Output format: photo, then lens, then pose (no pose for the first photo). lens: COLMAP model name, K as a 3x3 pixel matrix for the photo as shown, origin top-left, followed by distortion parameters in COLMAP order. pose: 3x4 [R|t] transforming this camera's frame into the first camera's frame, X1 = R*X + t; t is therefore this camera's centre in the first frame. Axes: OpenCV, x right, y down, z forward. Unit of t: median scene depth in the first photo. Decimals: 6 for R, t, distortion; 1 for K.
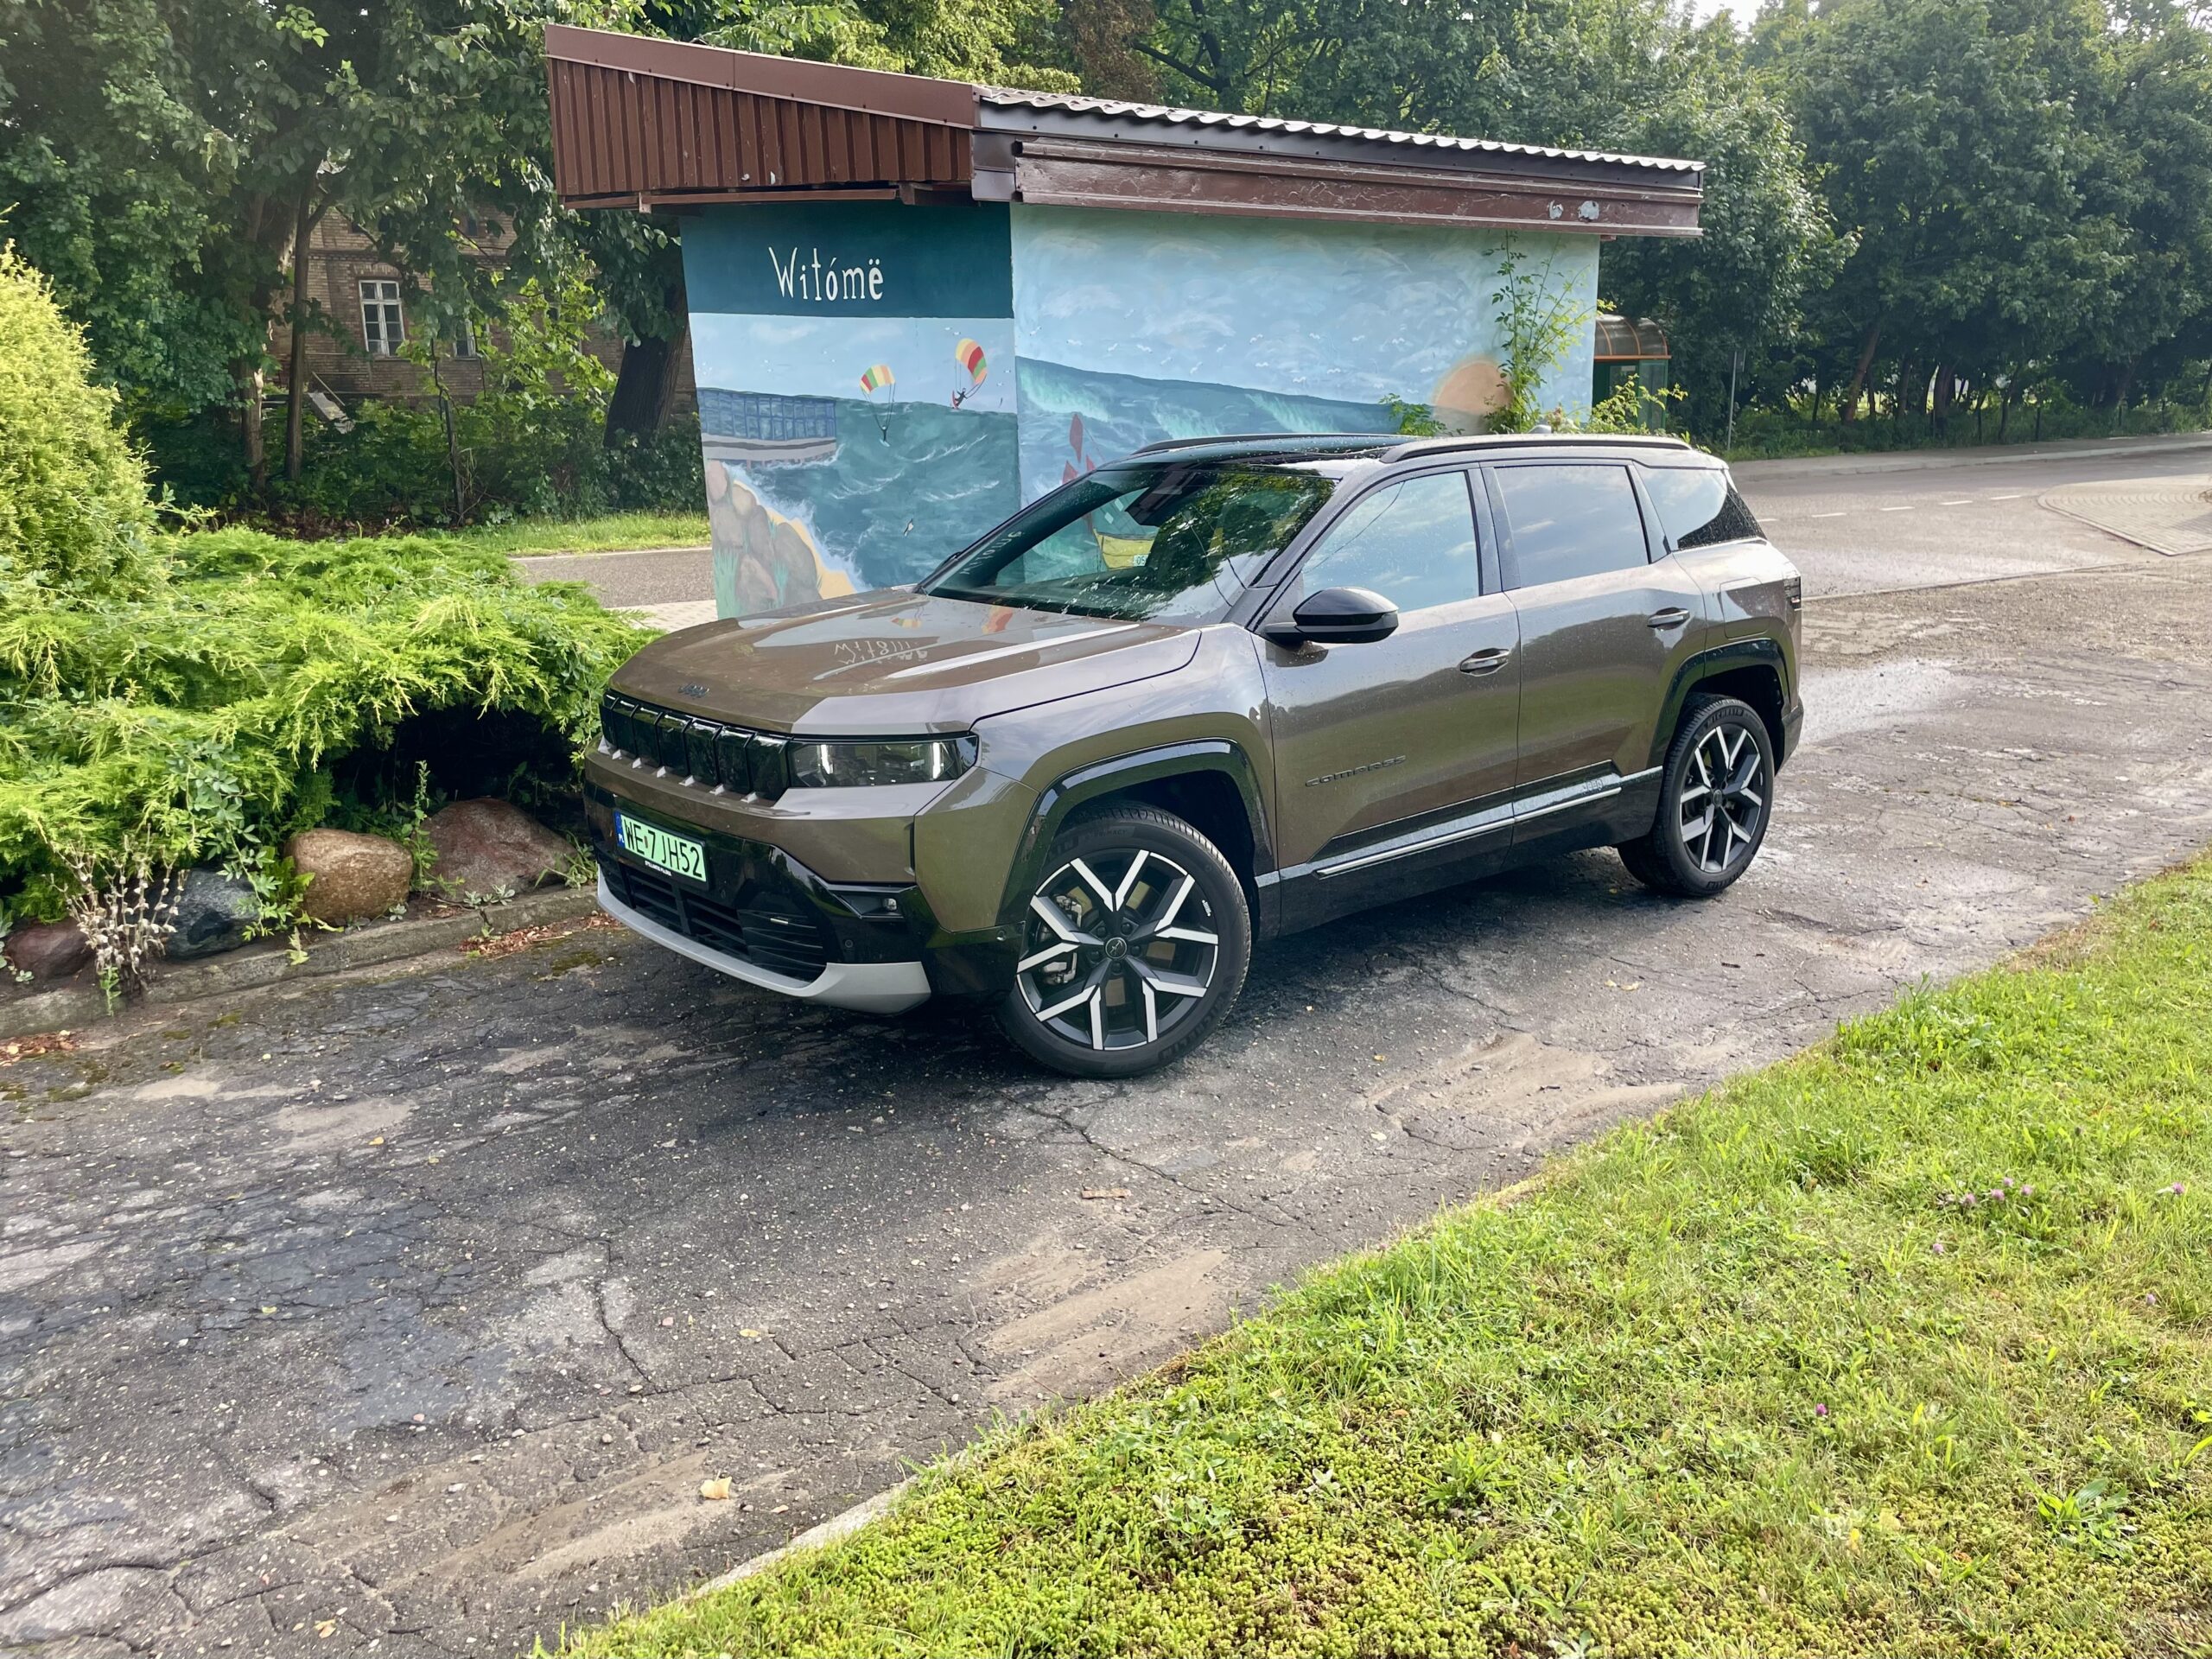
lens RADIAL K [[1728.9, 0, 1118.4], [0, 1728.9, 786.3], [0, 0, 1]] dist [0.090367, -0.127761]
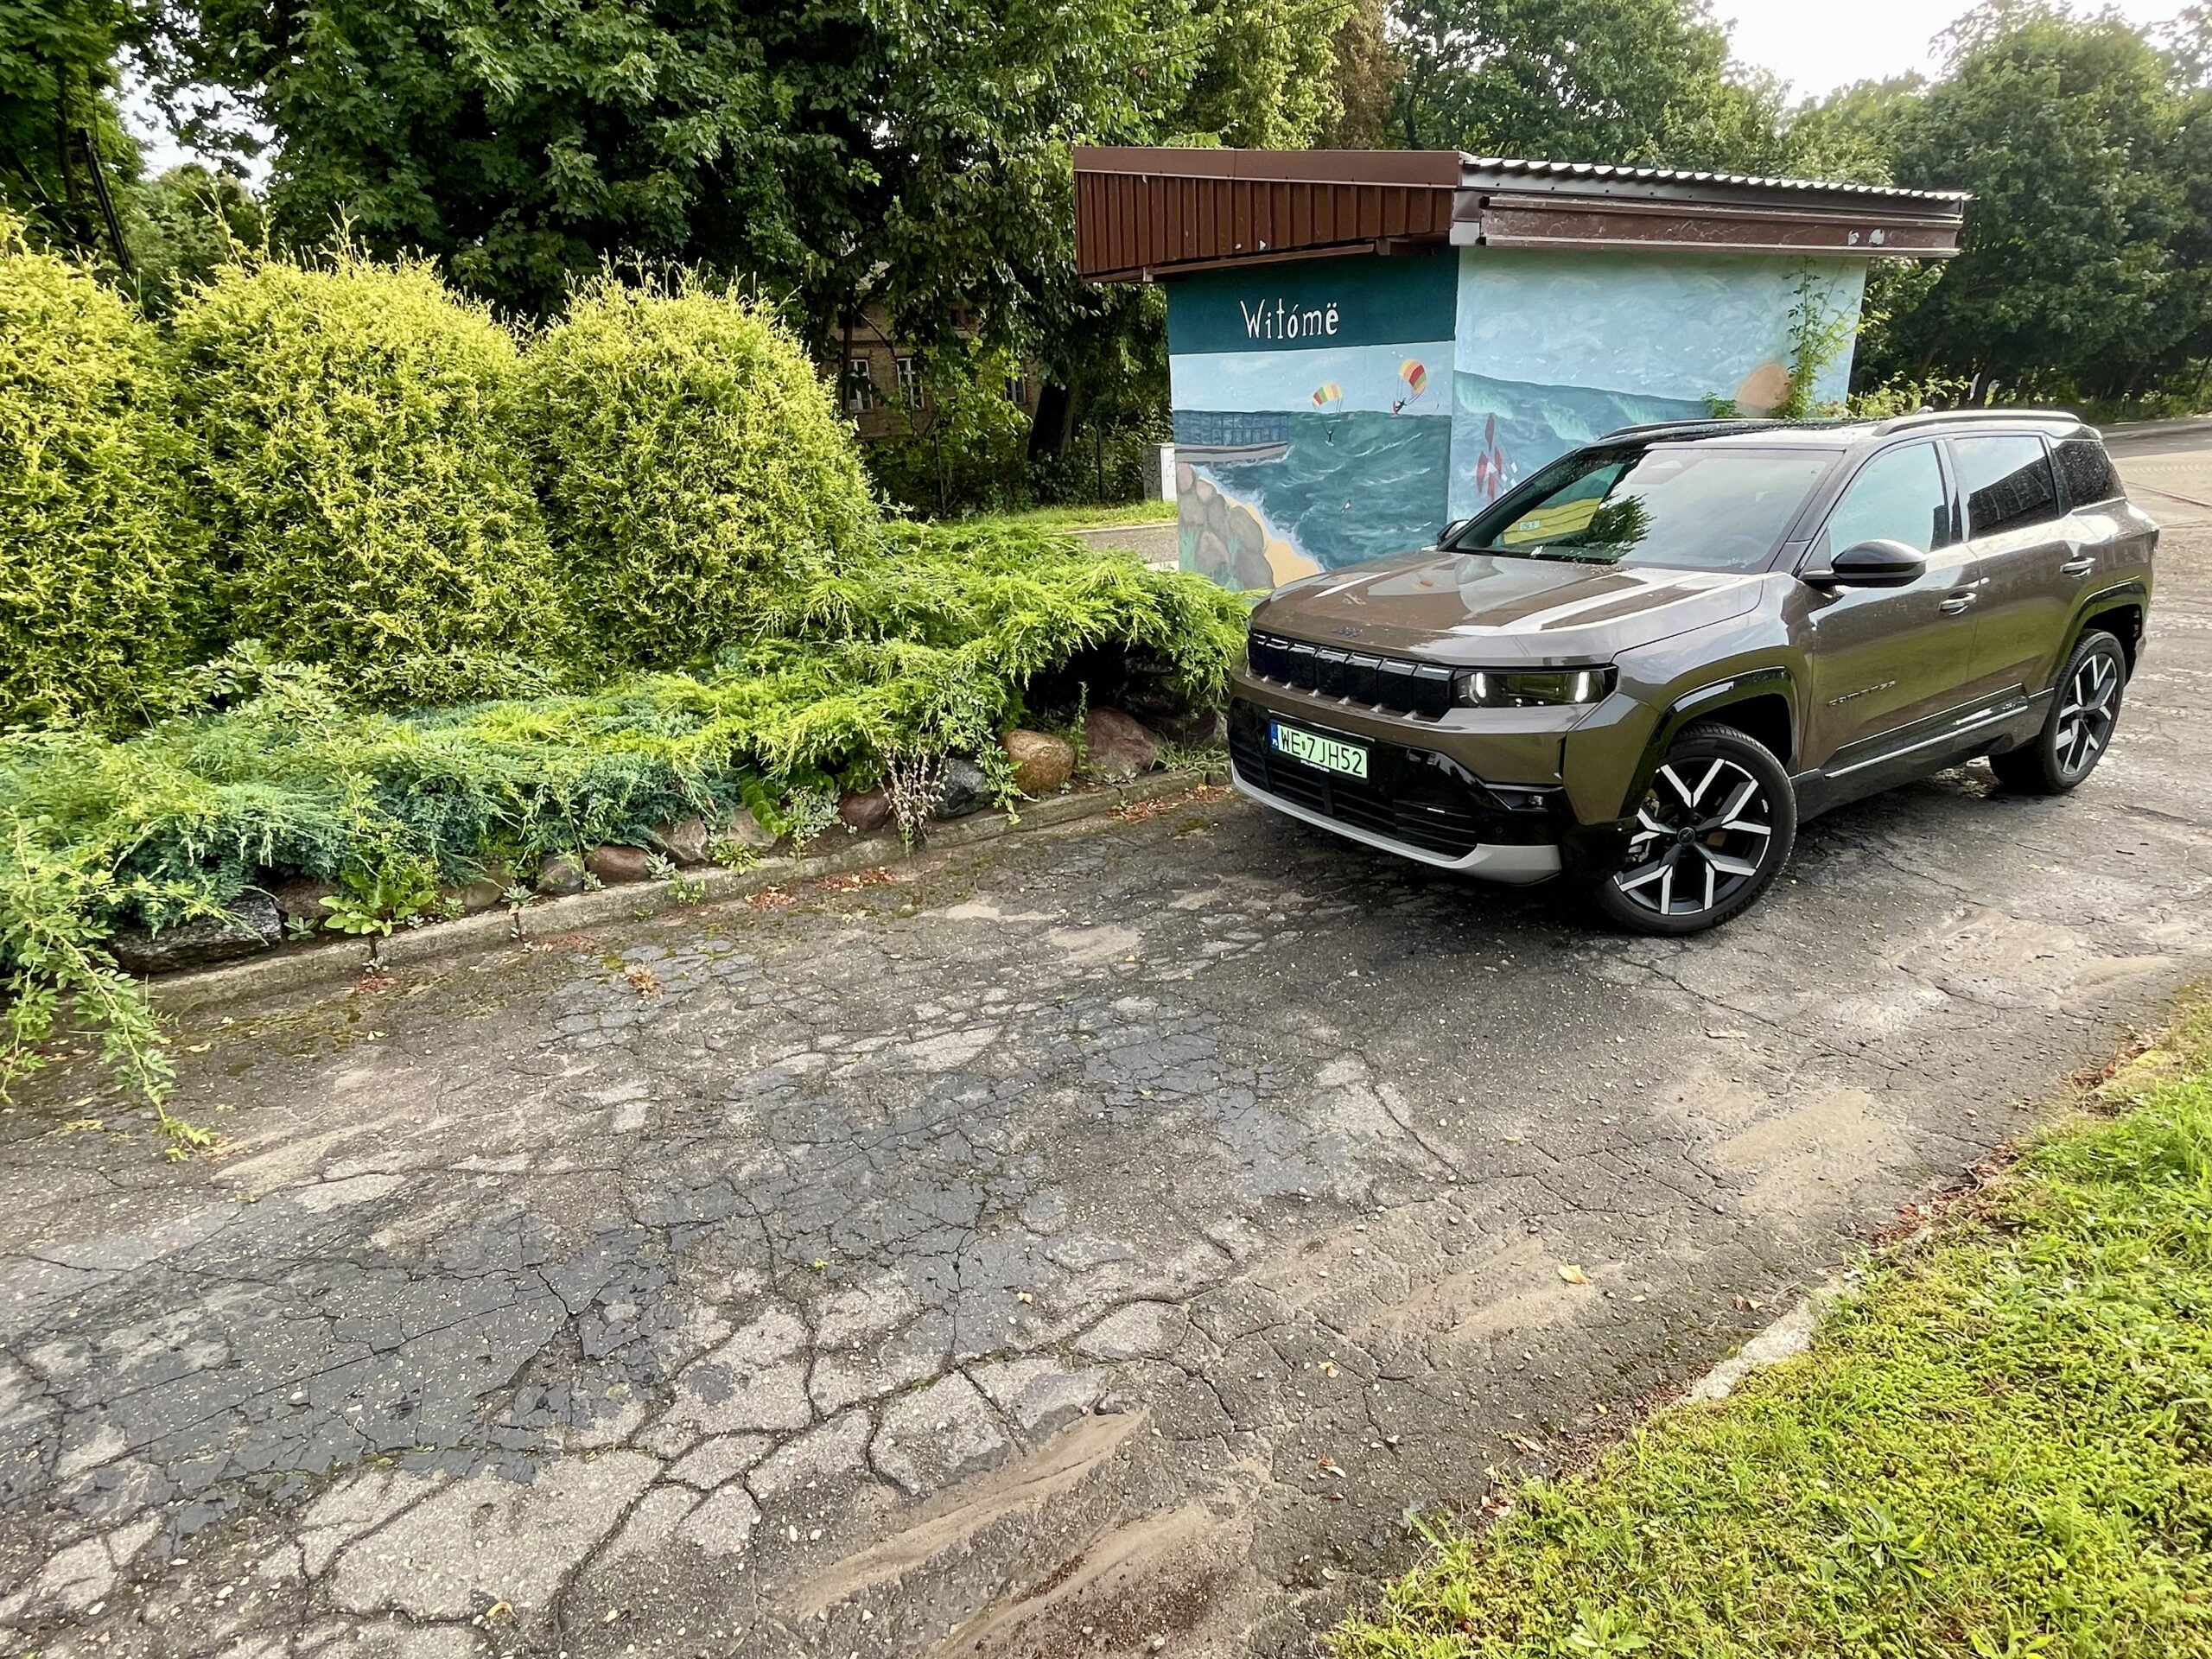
lens RADIAL K [[1148.3, 0, 1106.0], [0, 1148.3, 829.5], [0, 0, 1]] dist [-0.002437, -0.000928]
pose [[0.983006, 0.026087, -0.181712, -0.216072], [-0.003929, 0.992615, 0.121247, -0.008966], [0.183533, -0.118473, 0.975848, 0.085970]]
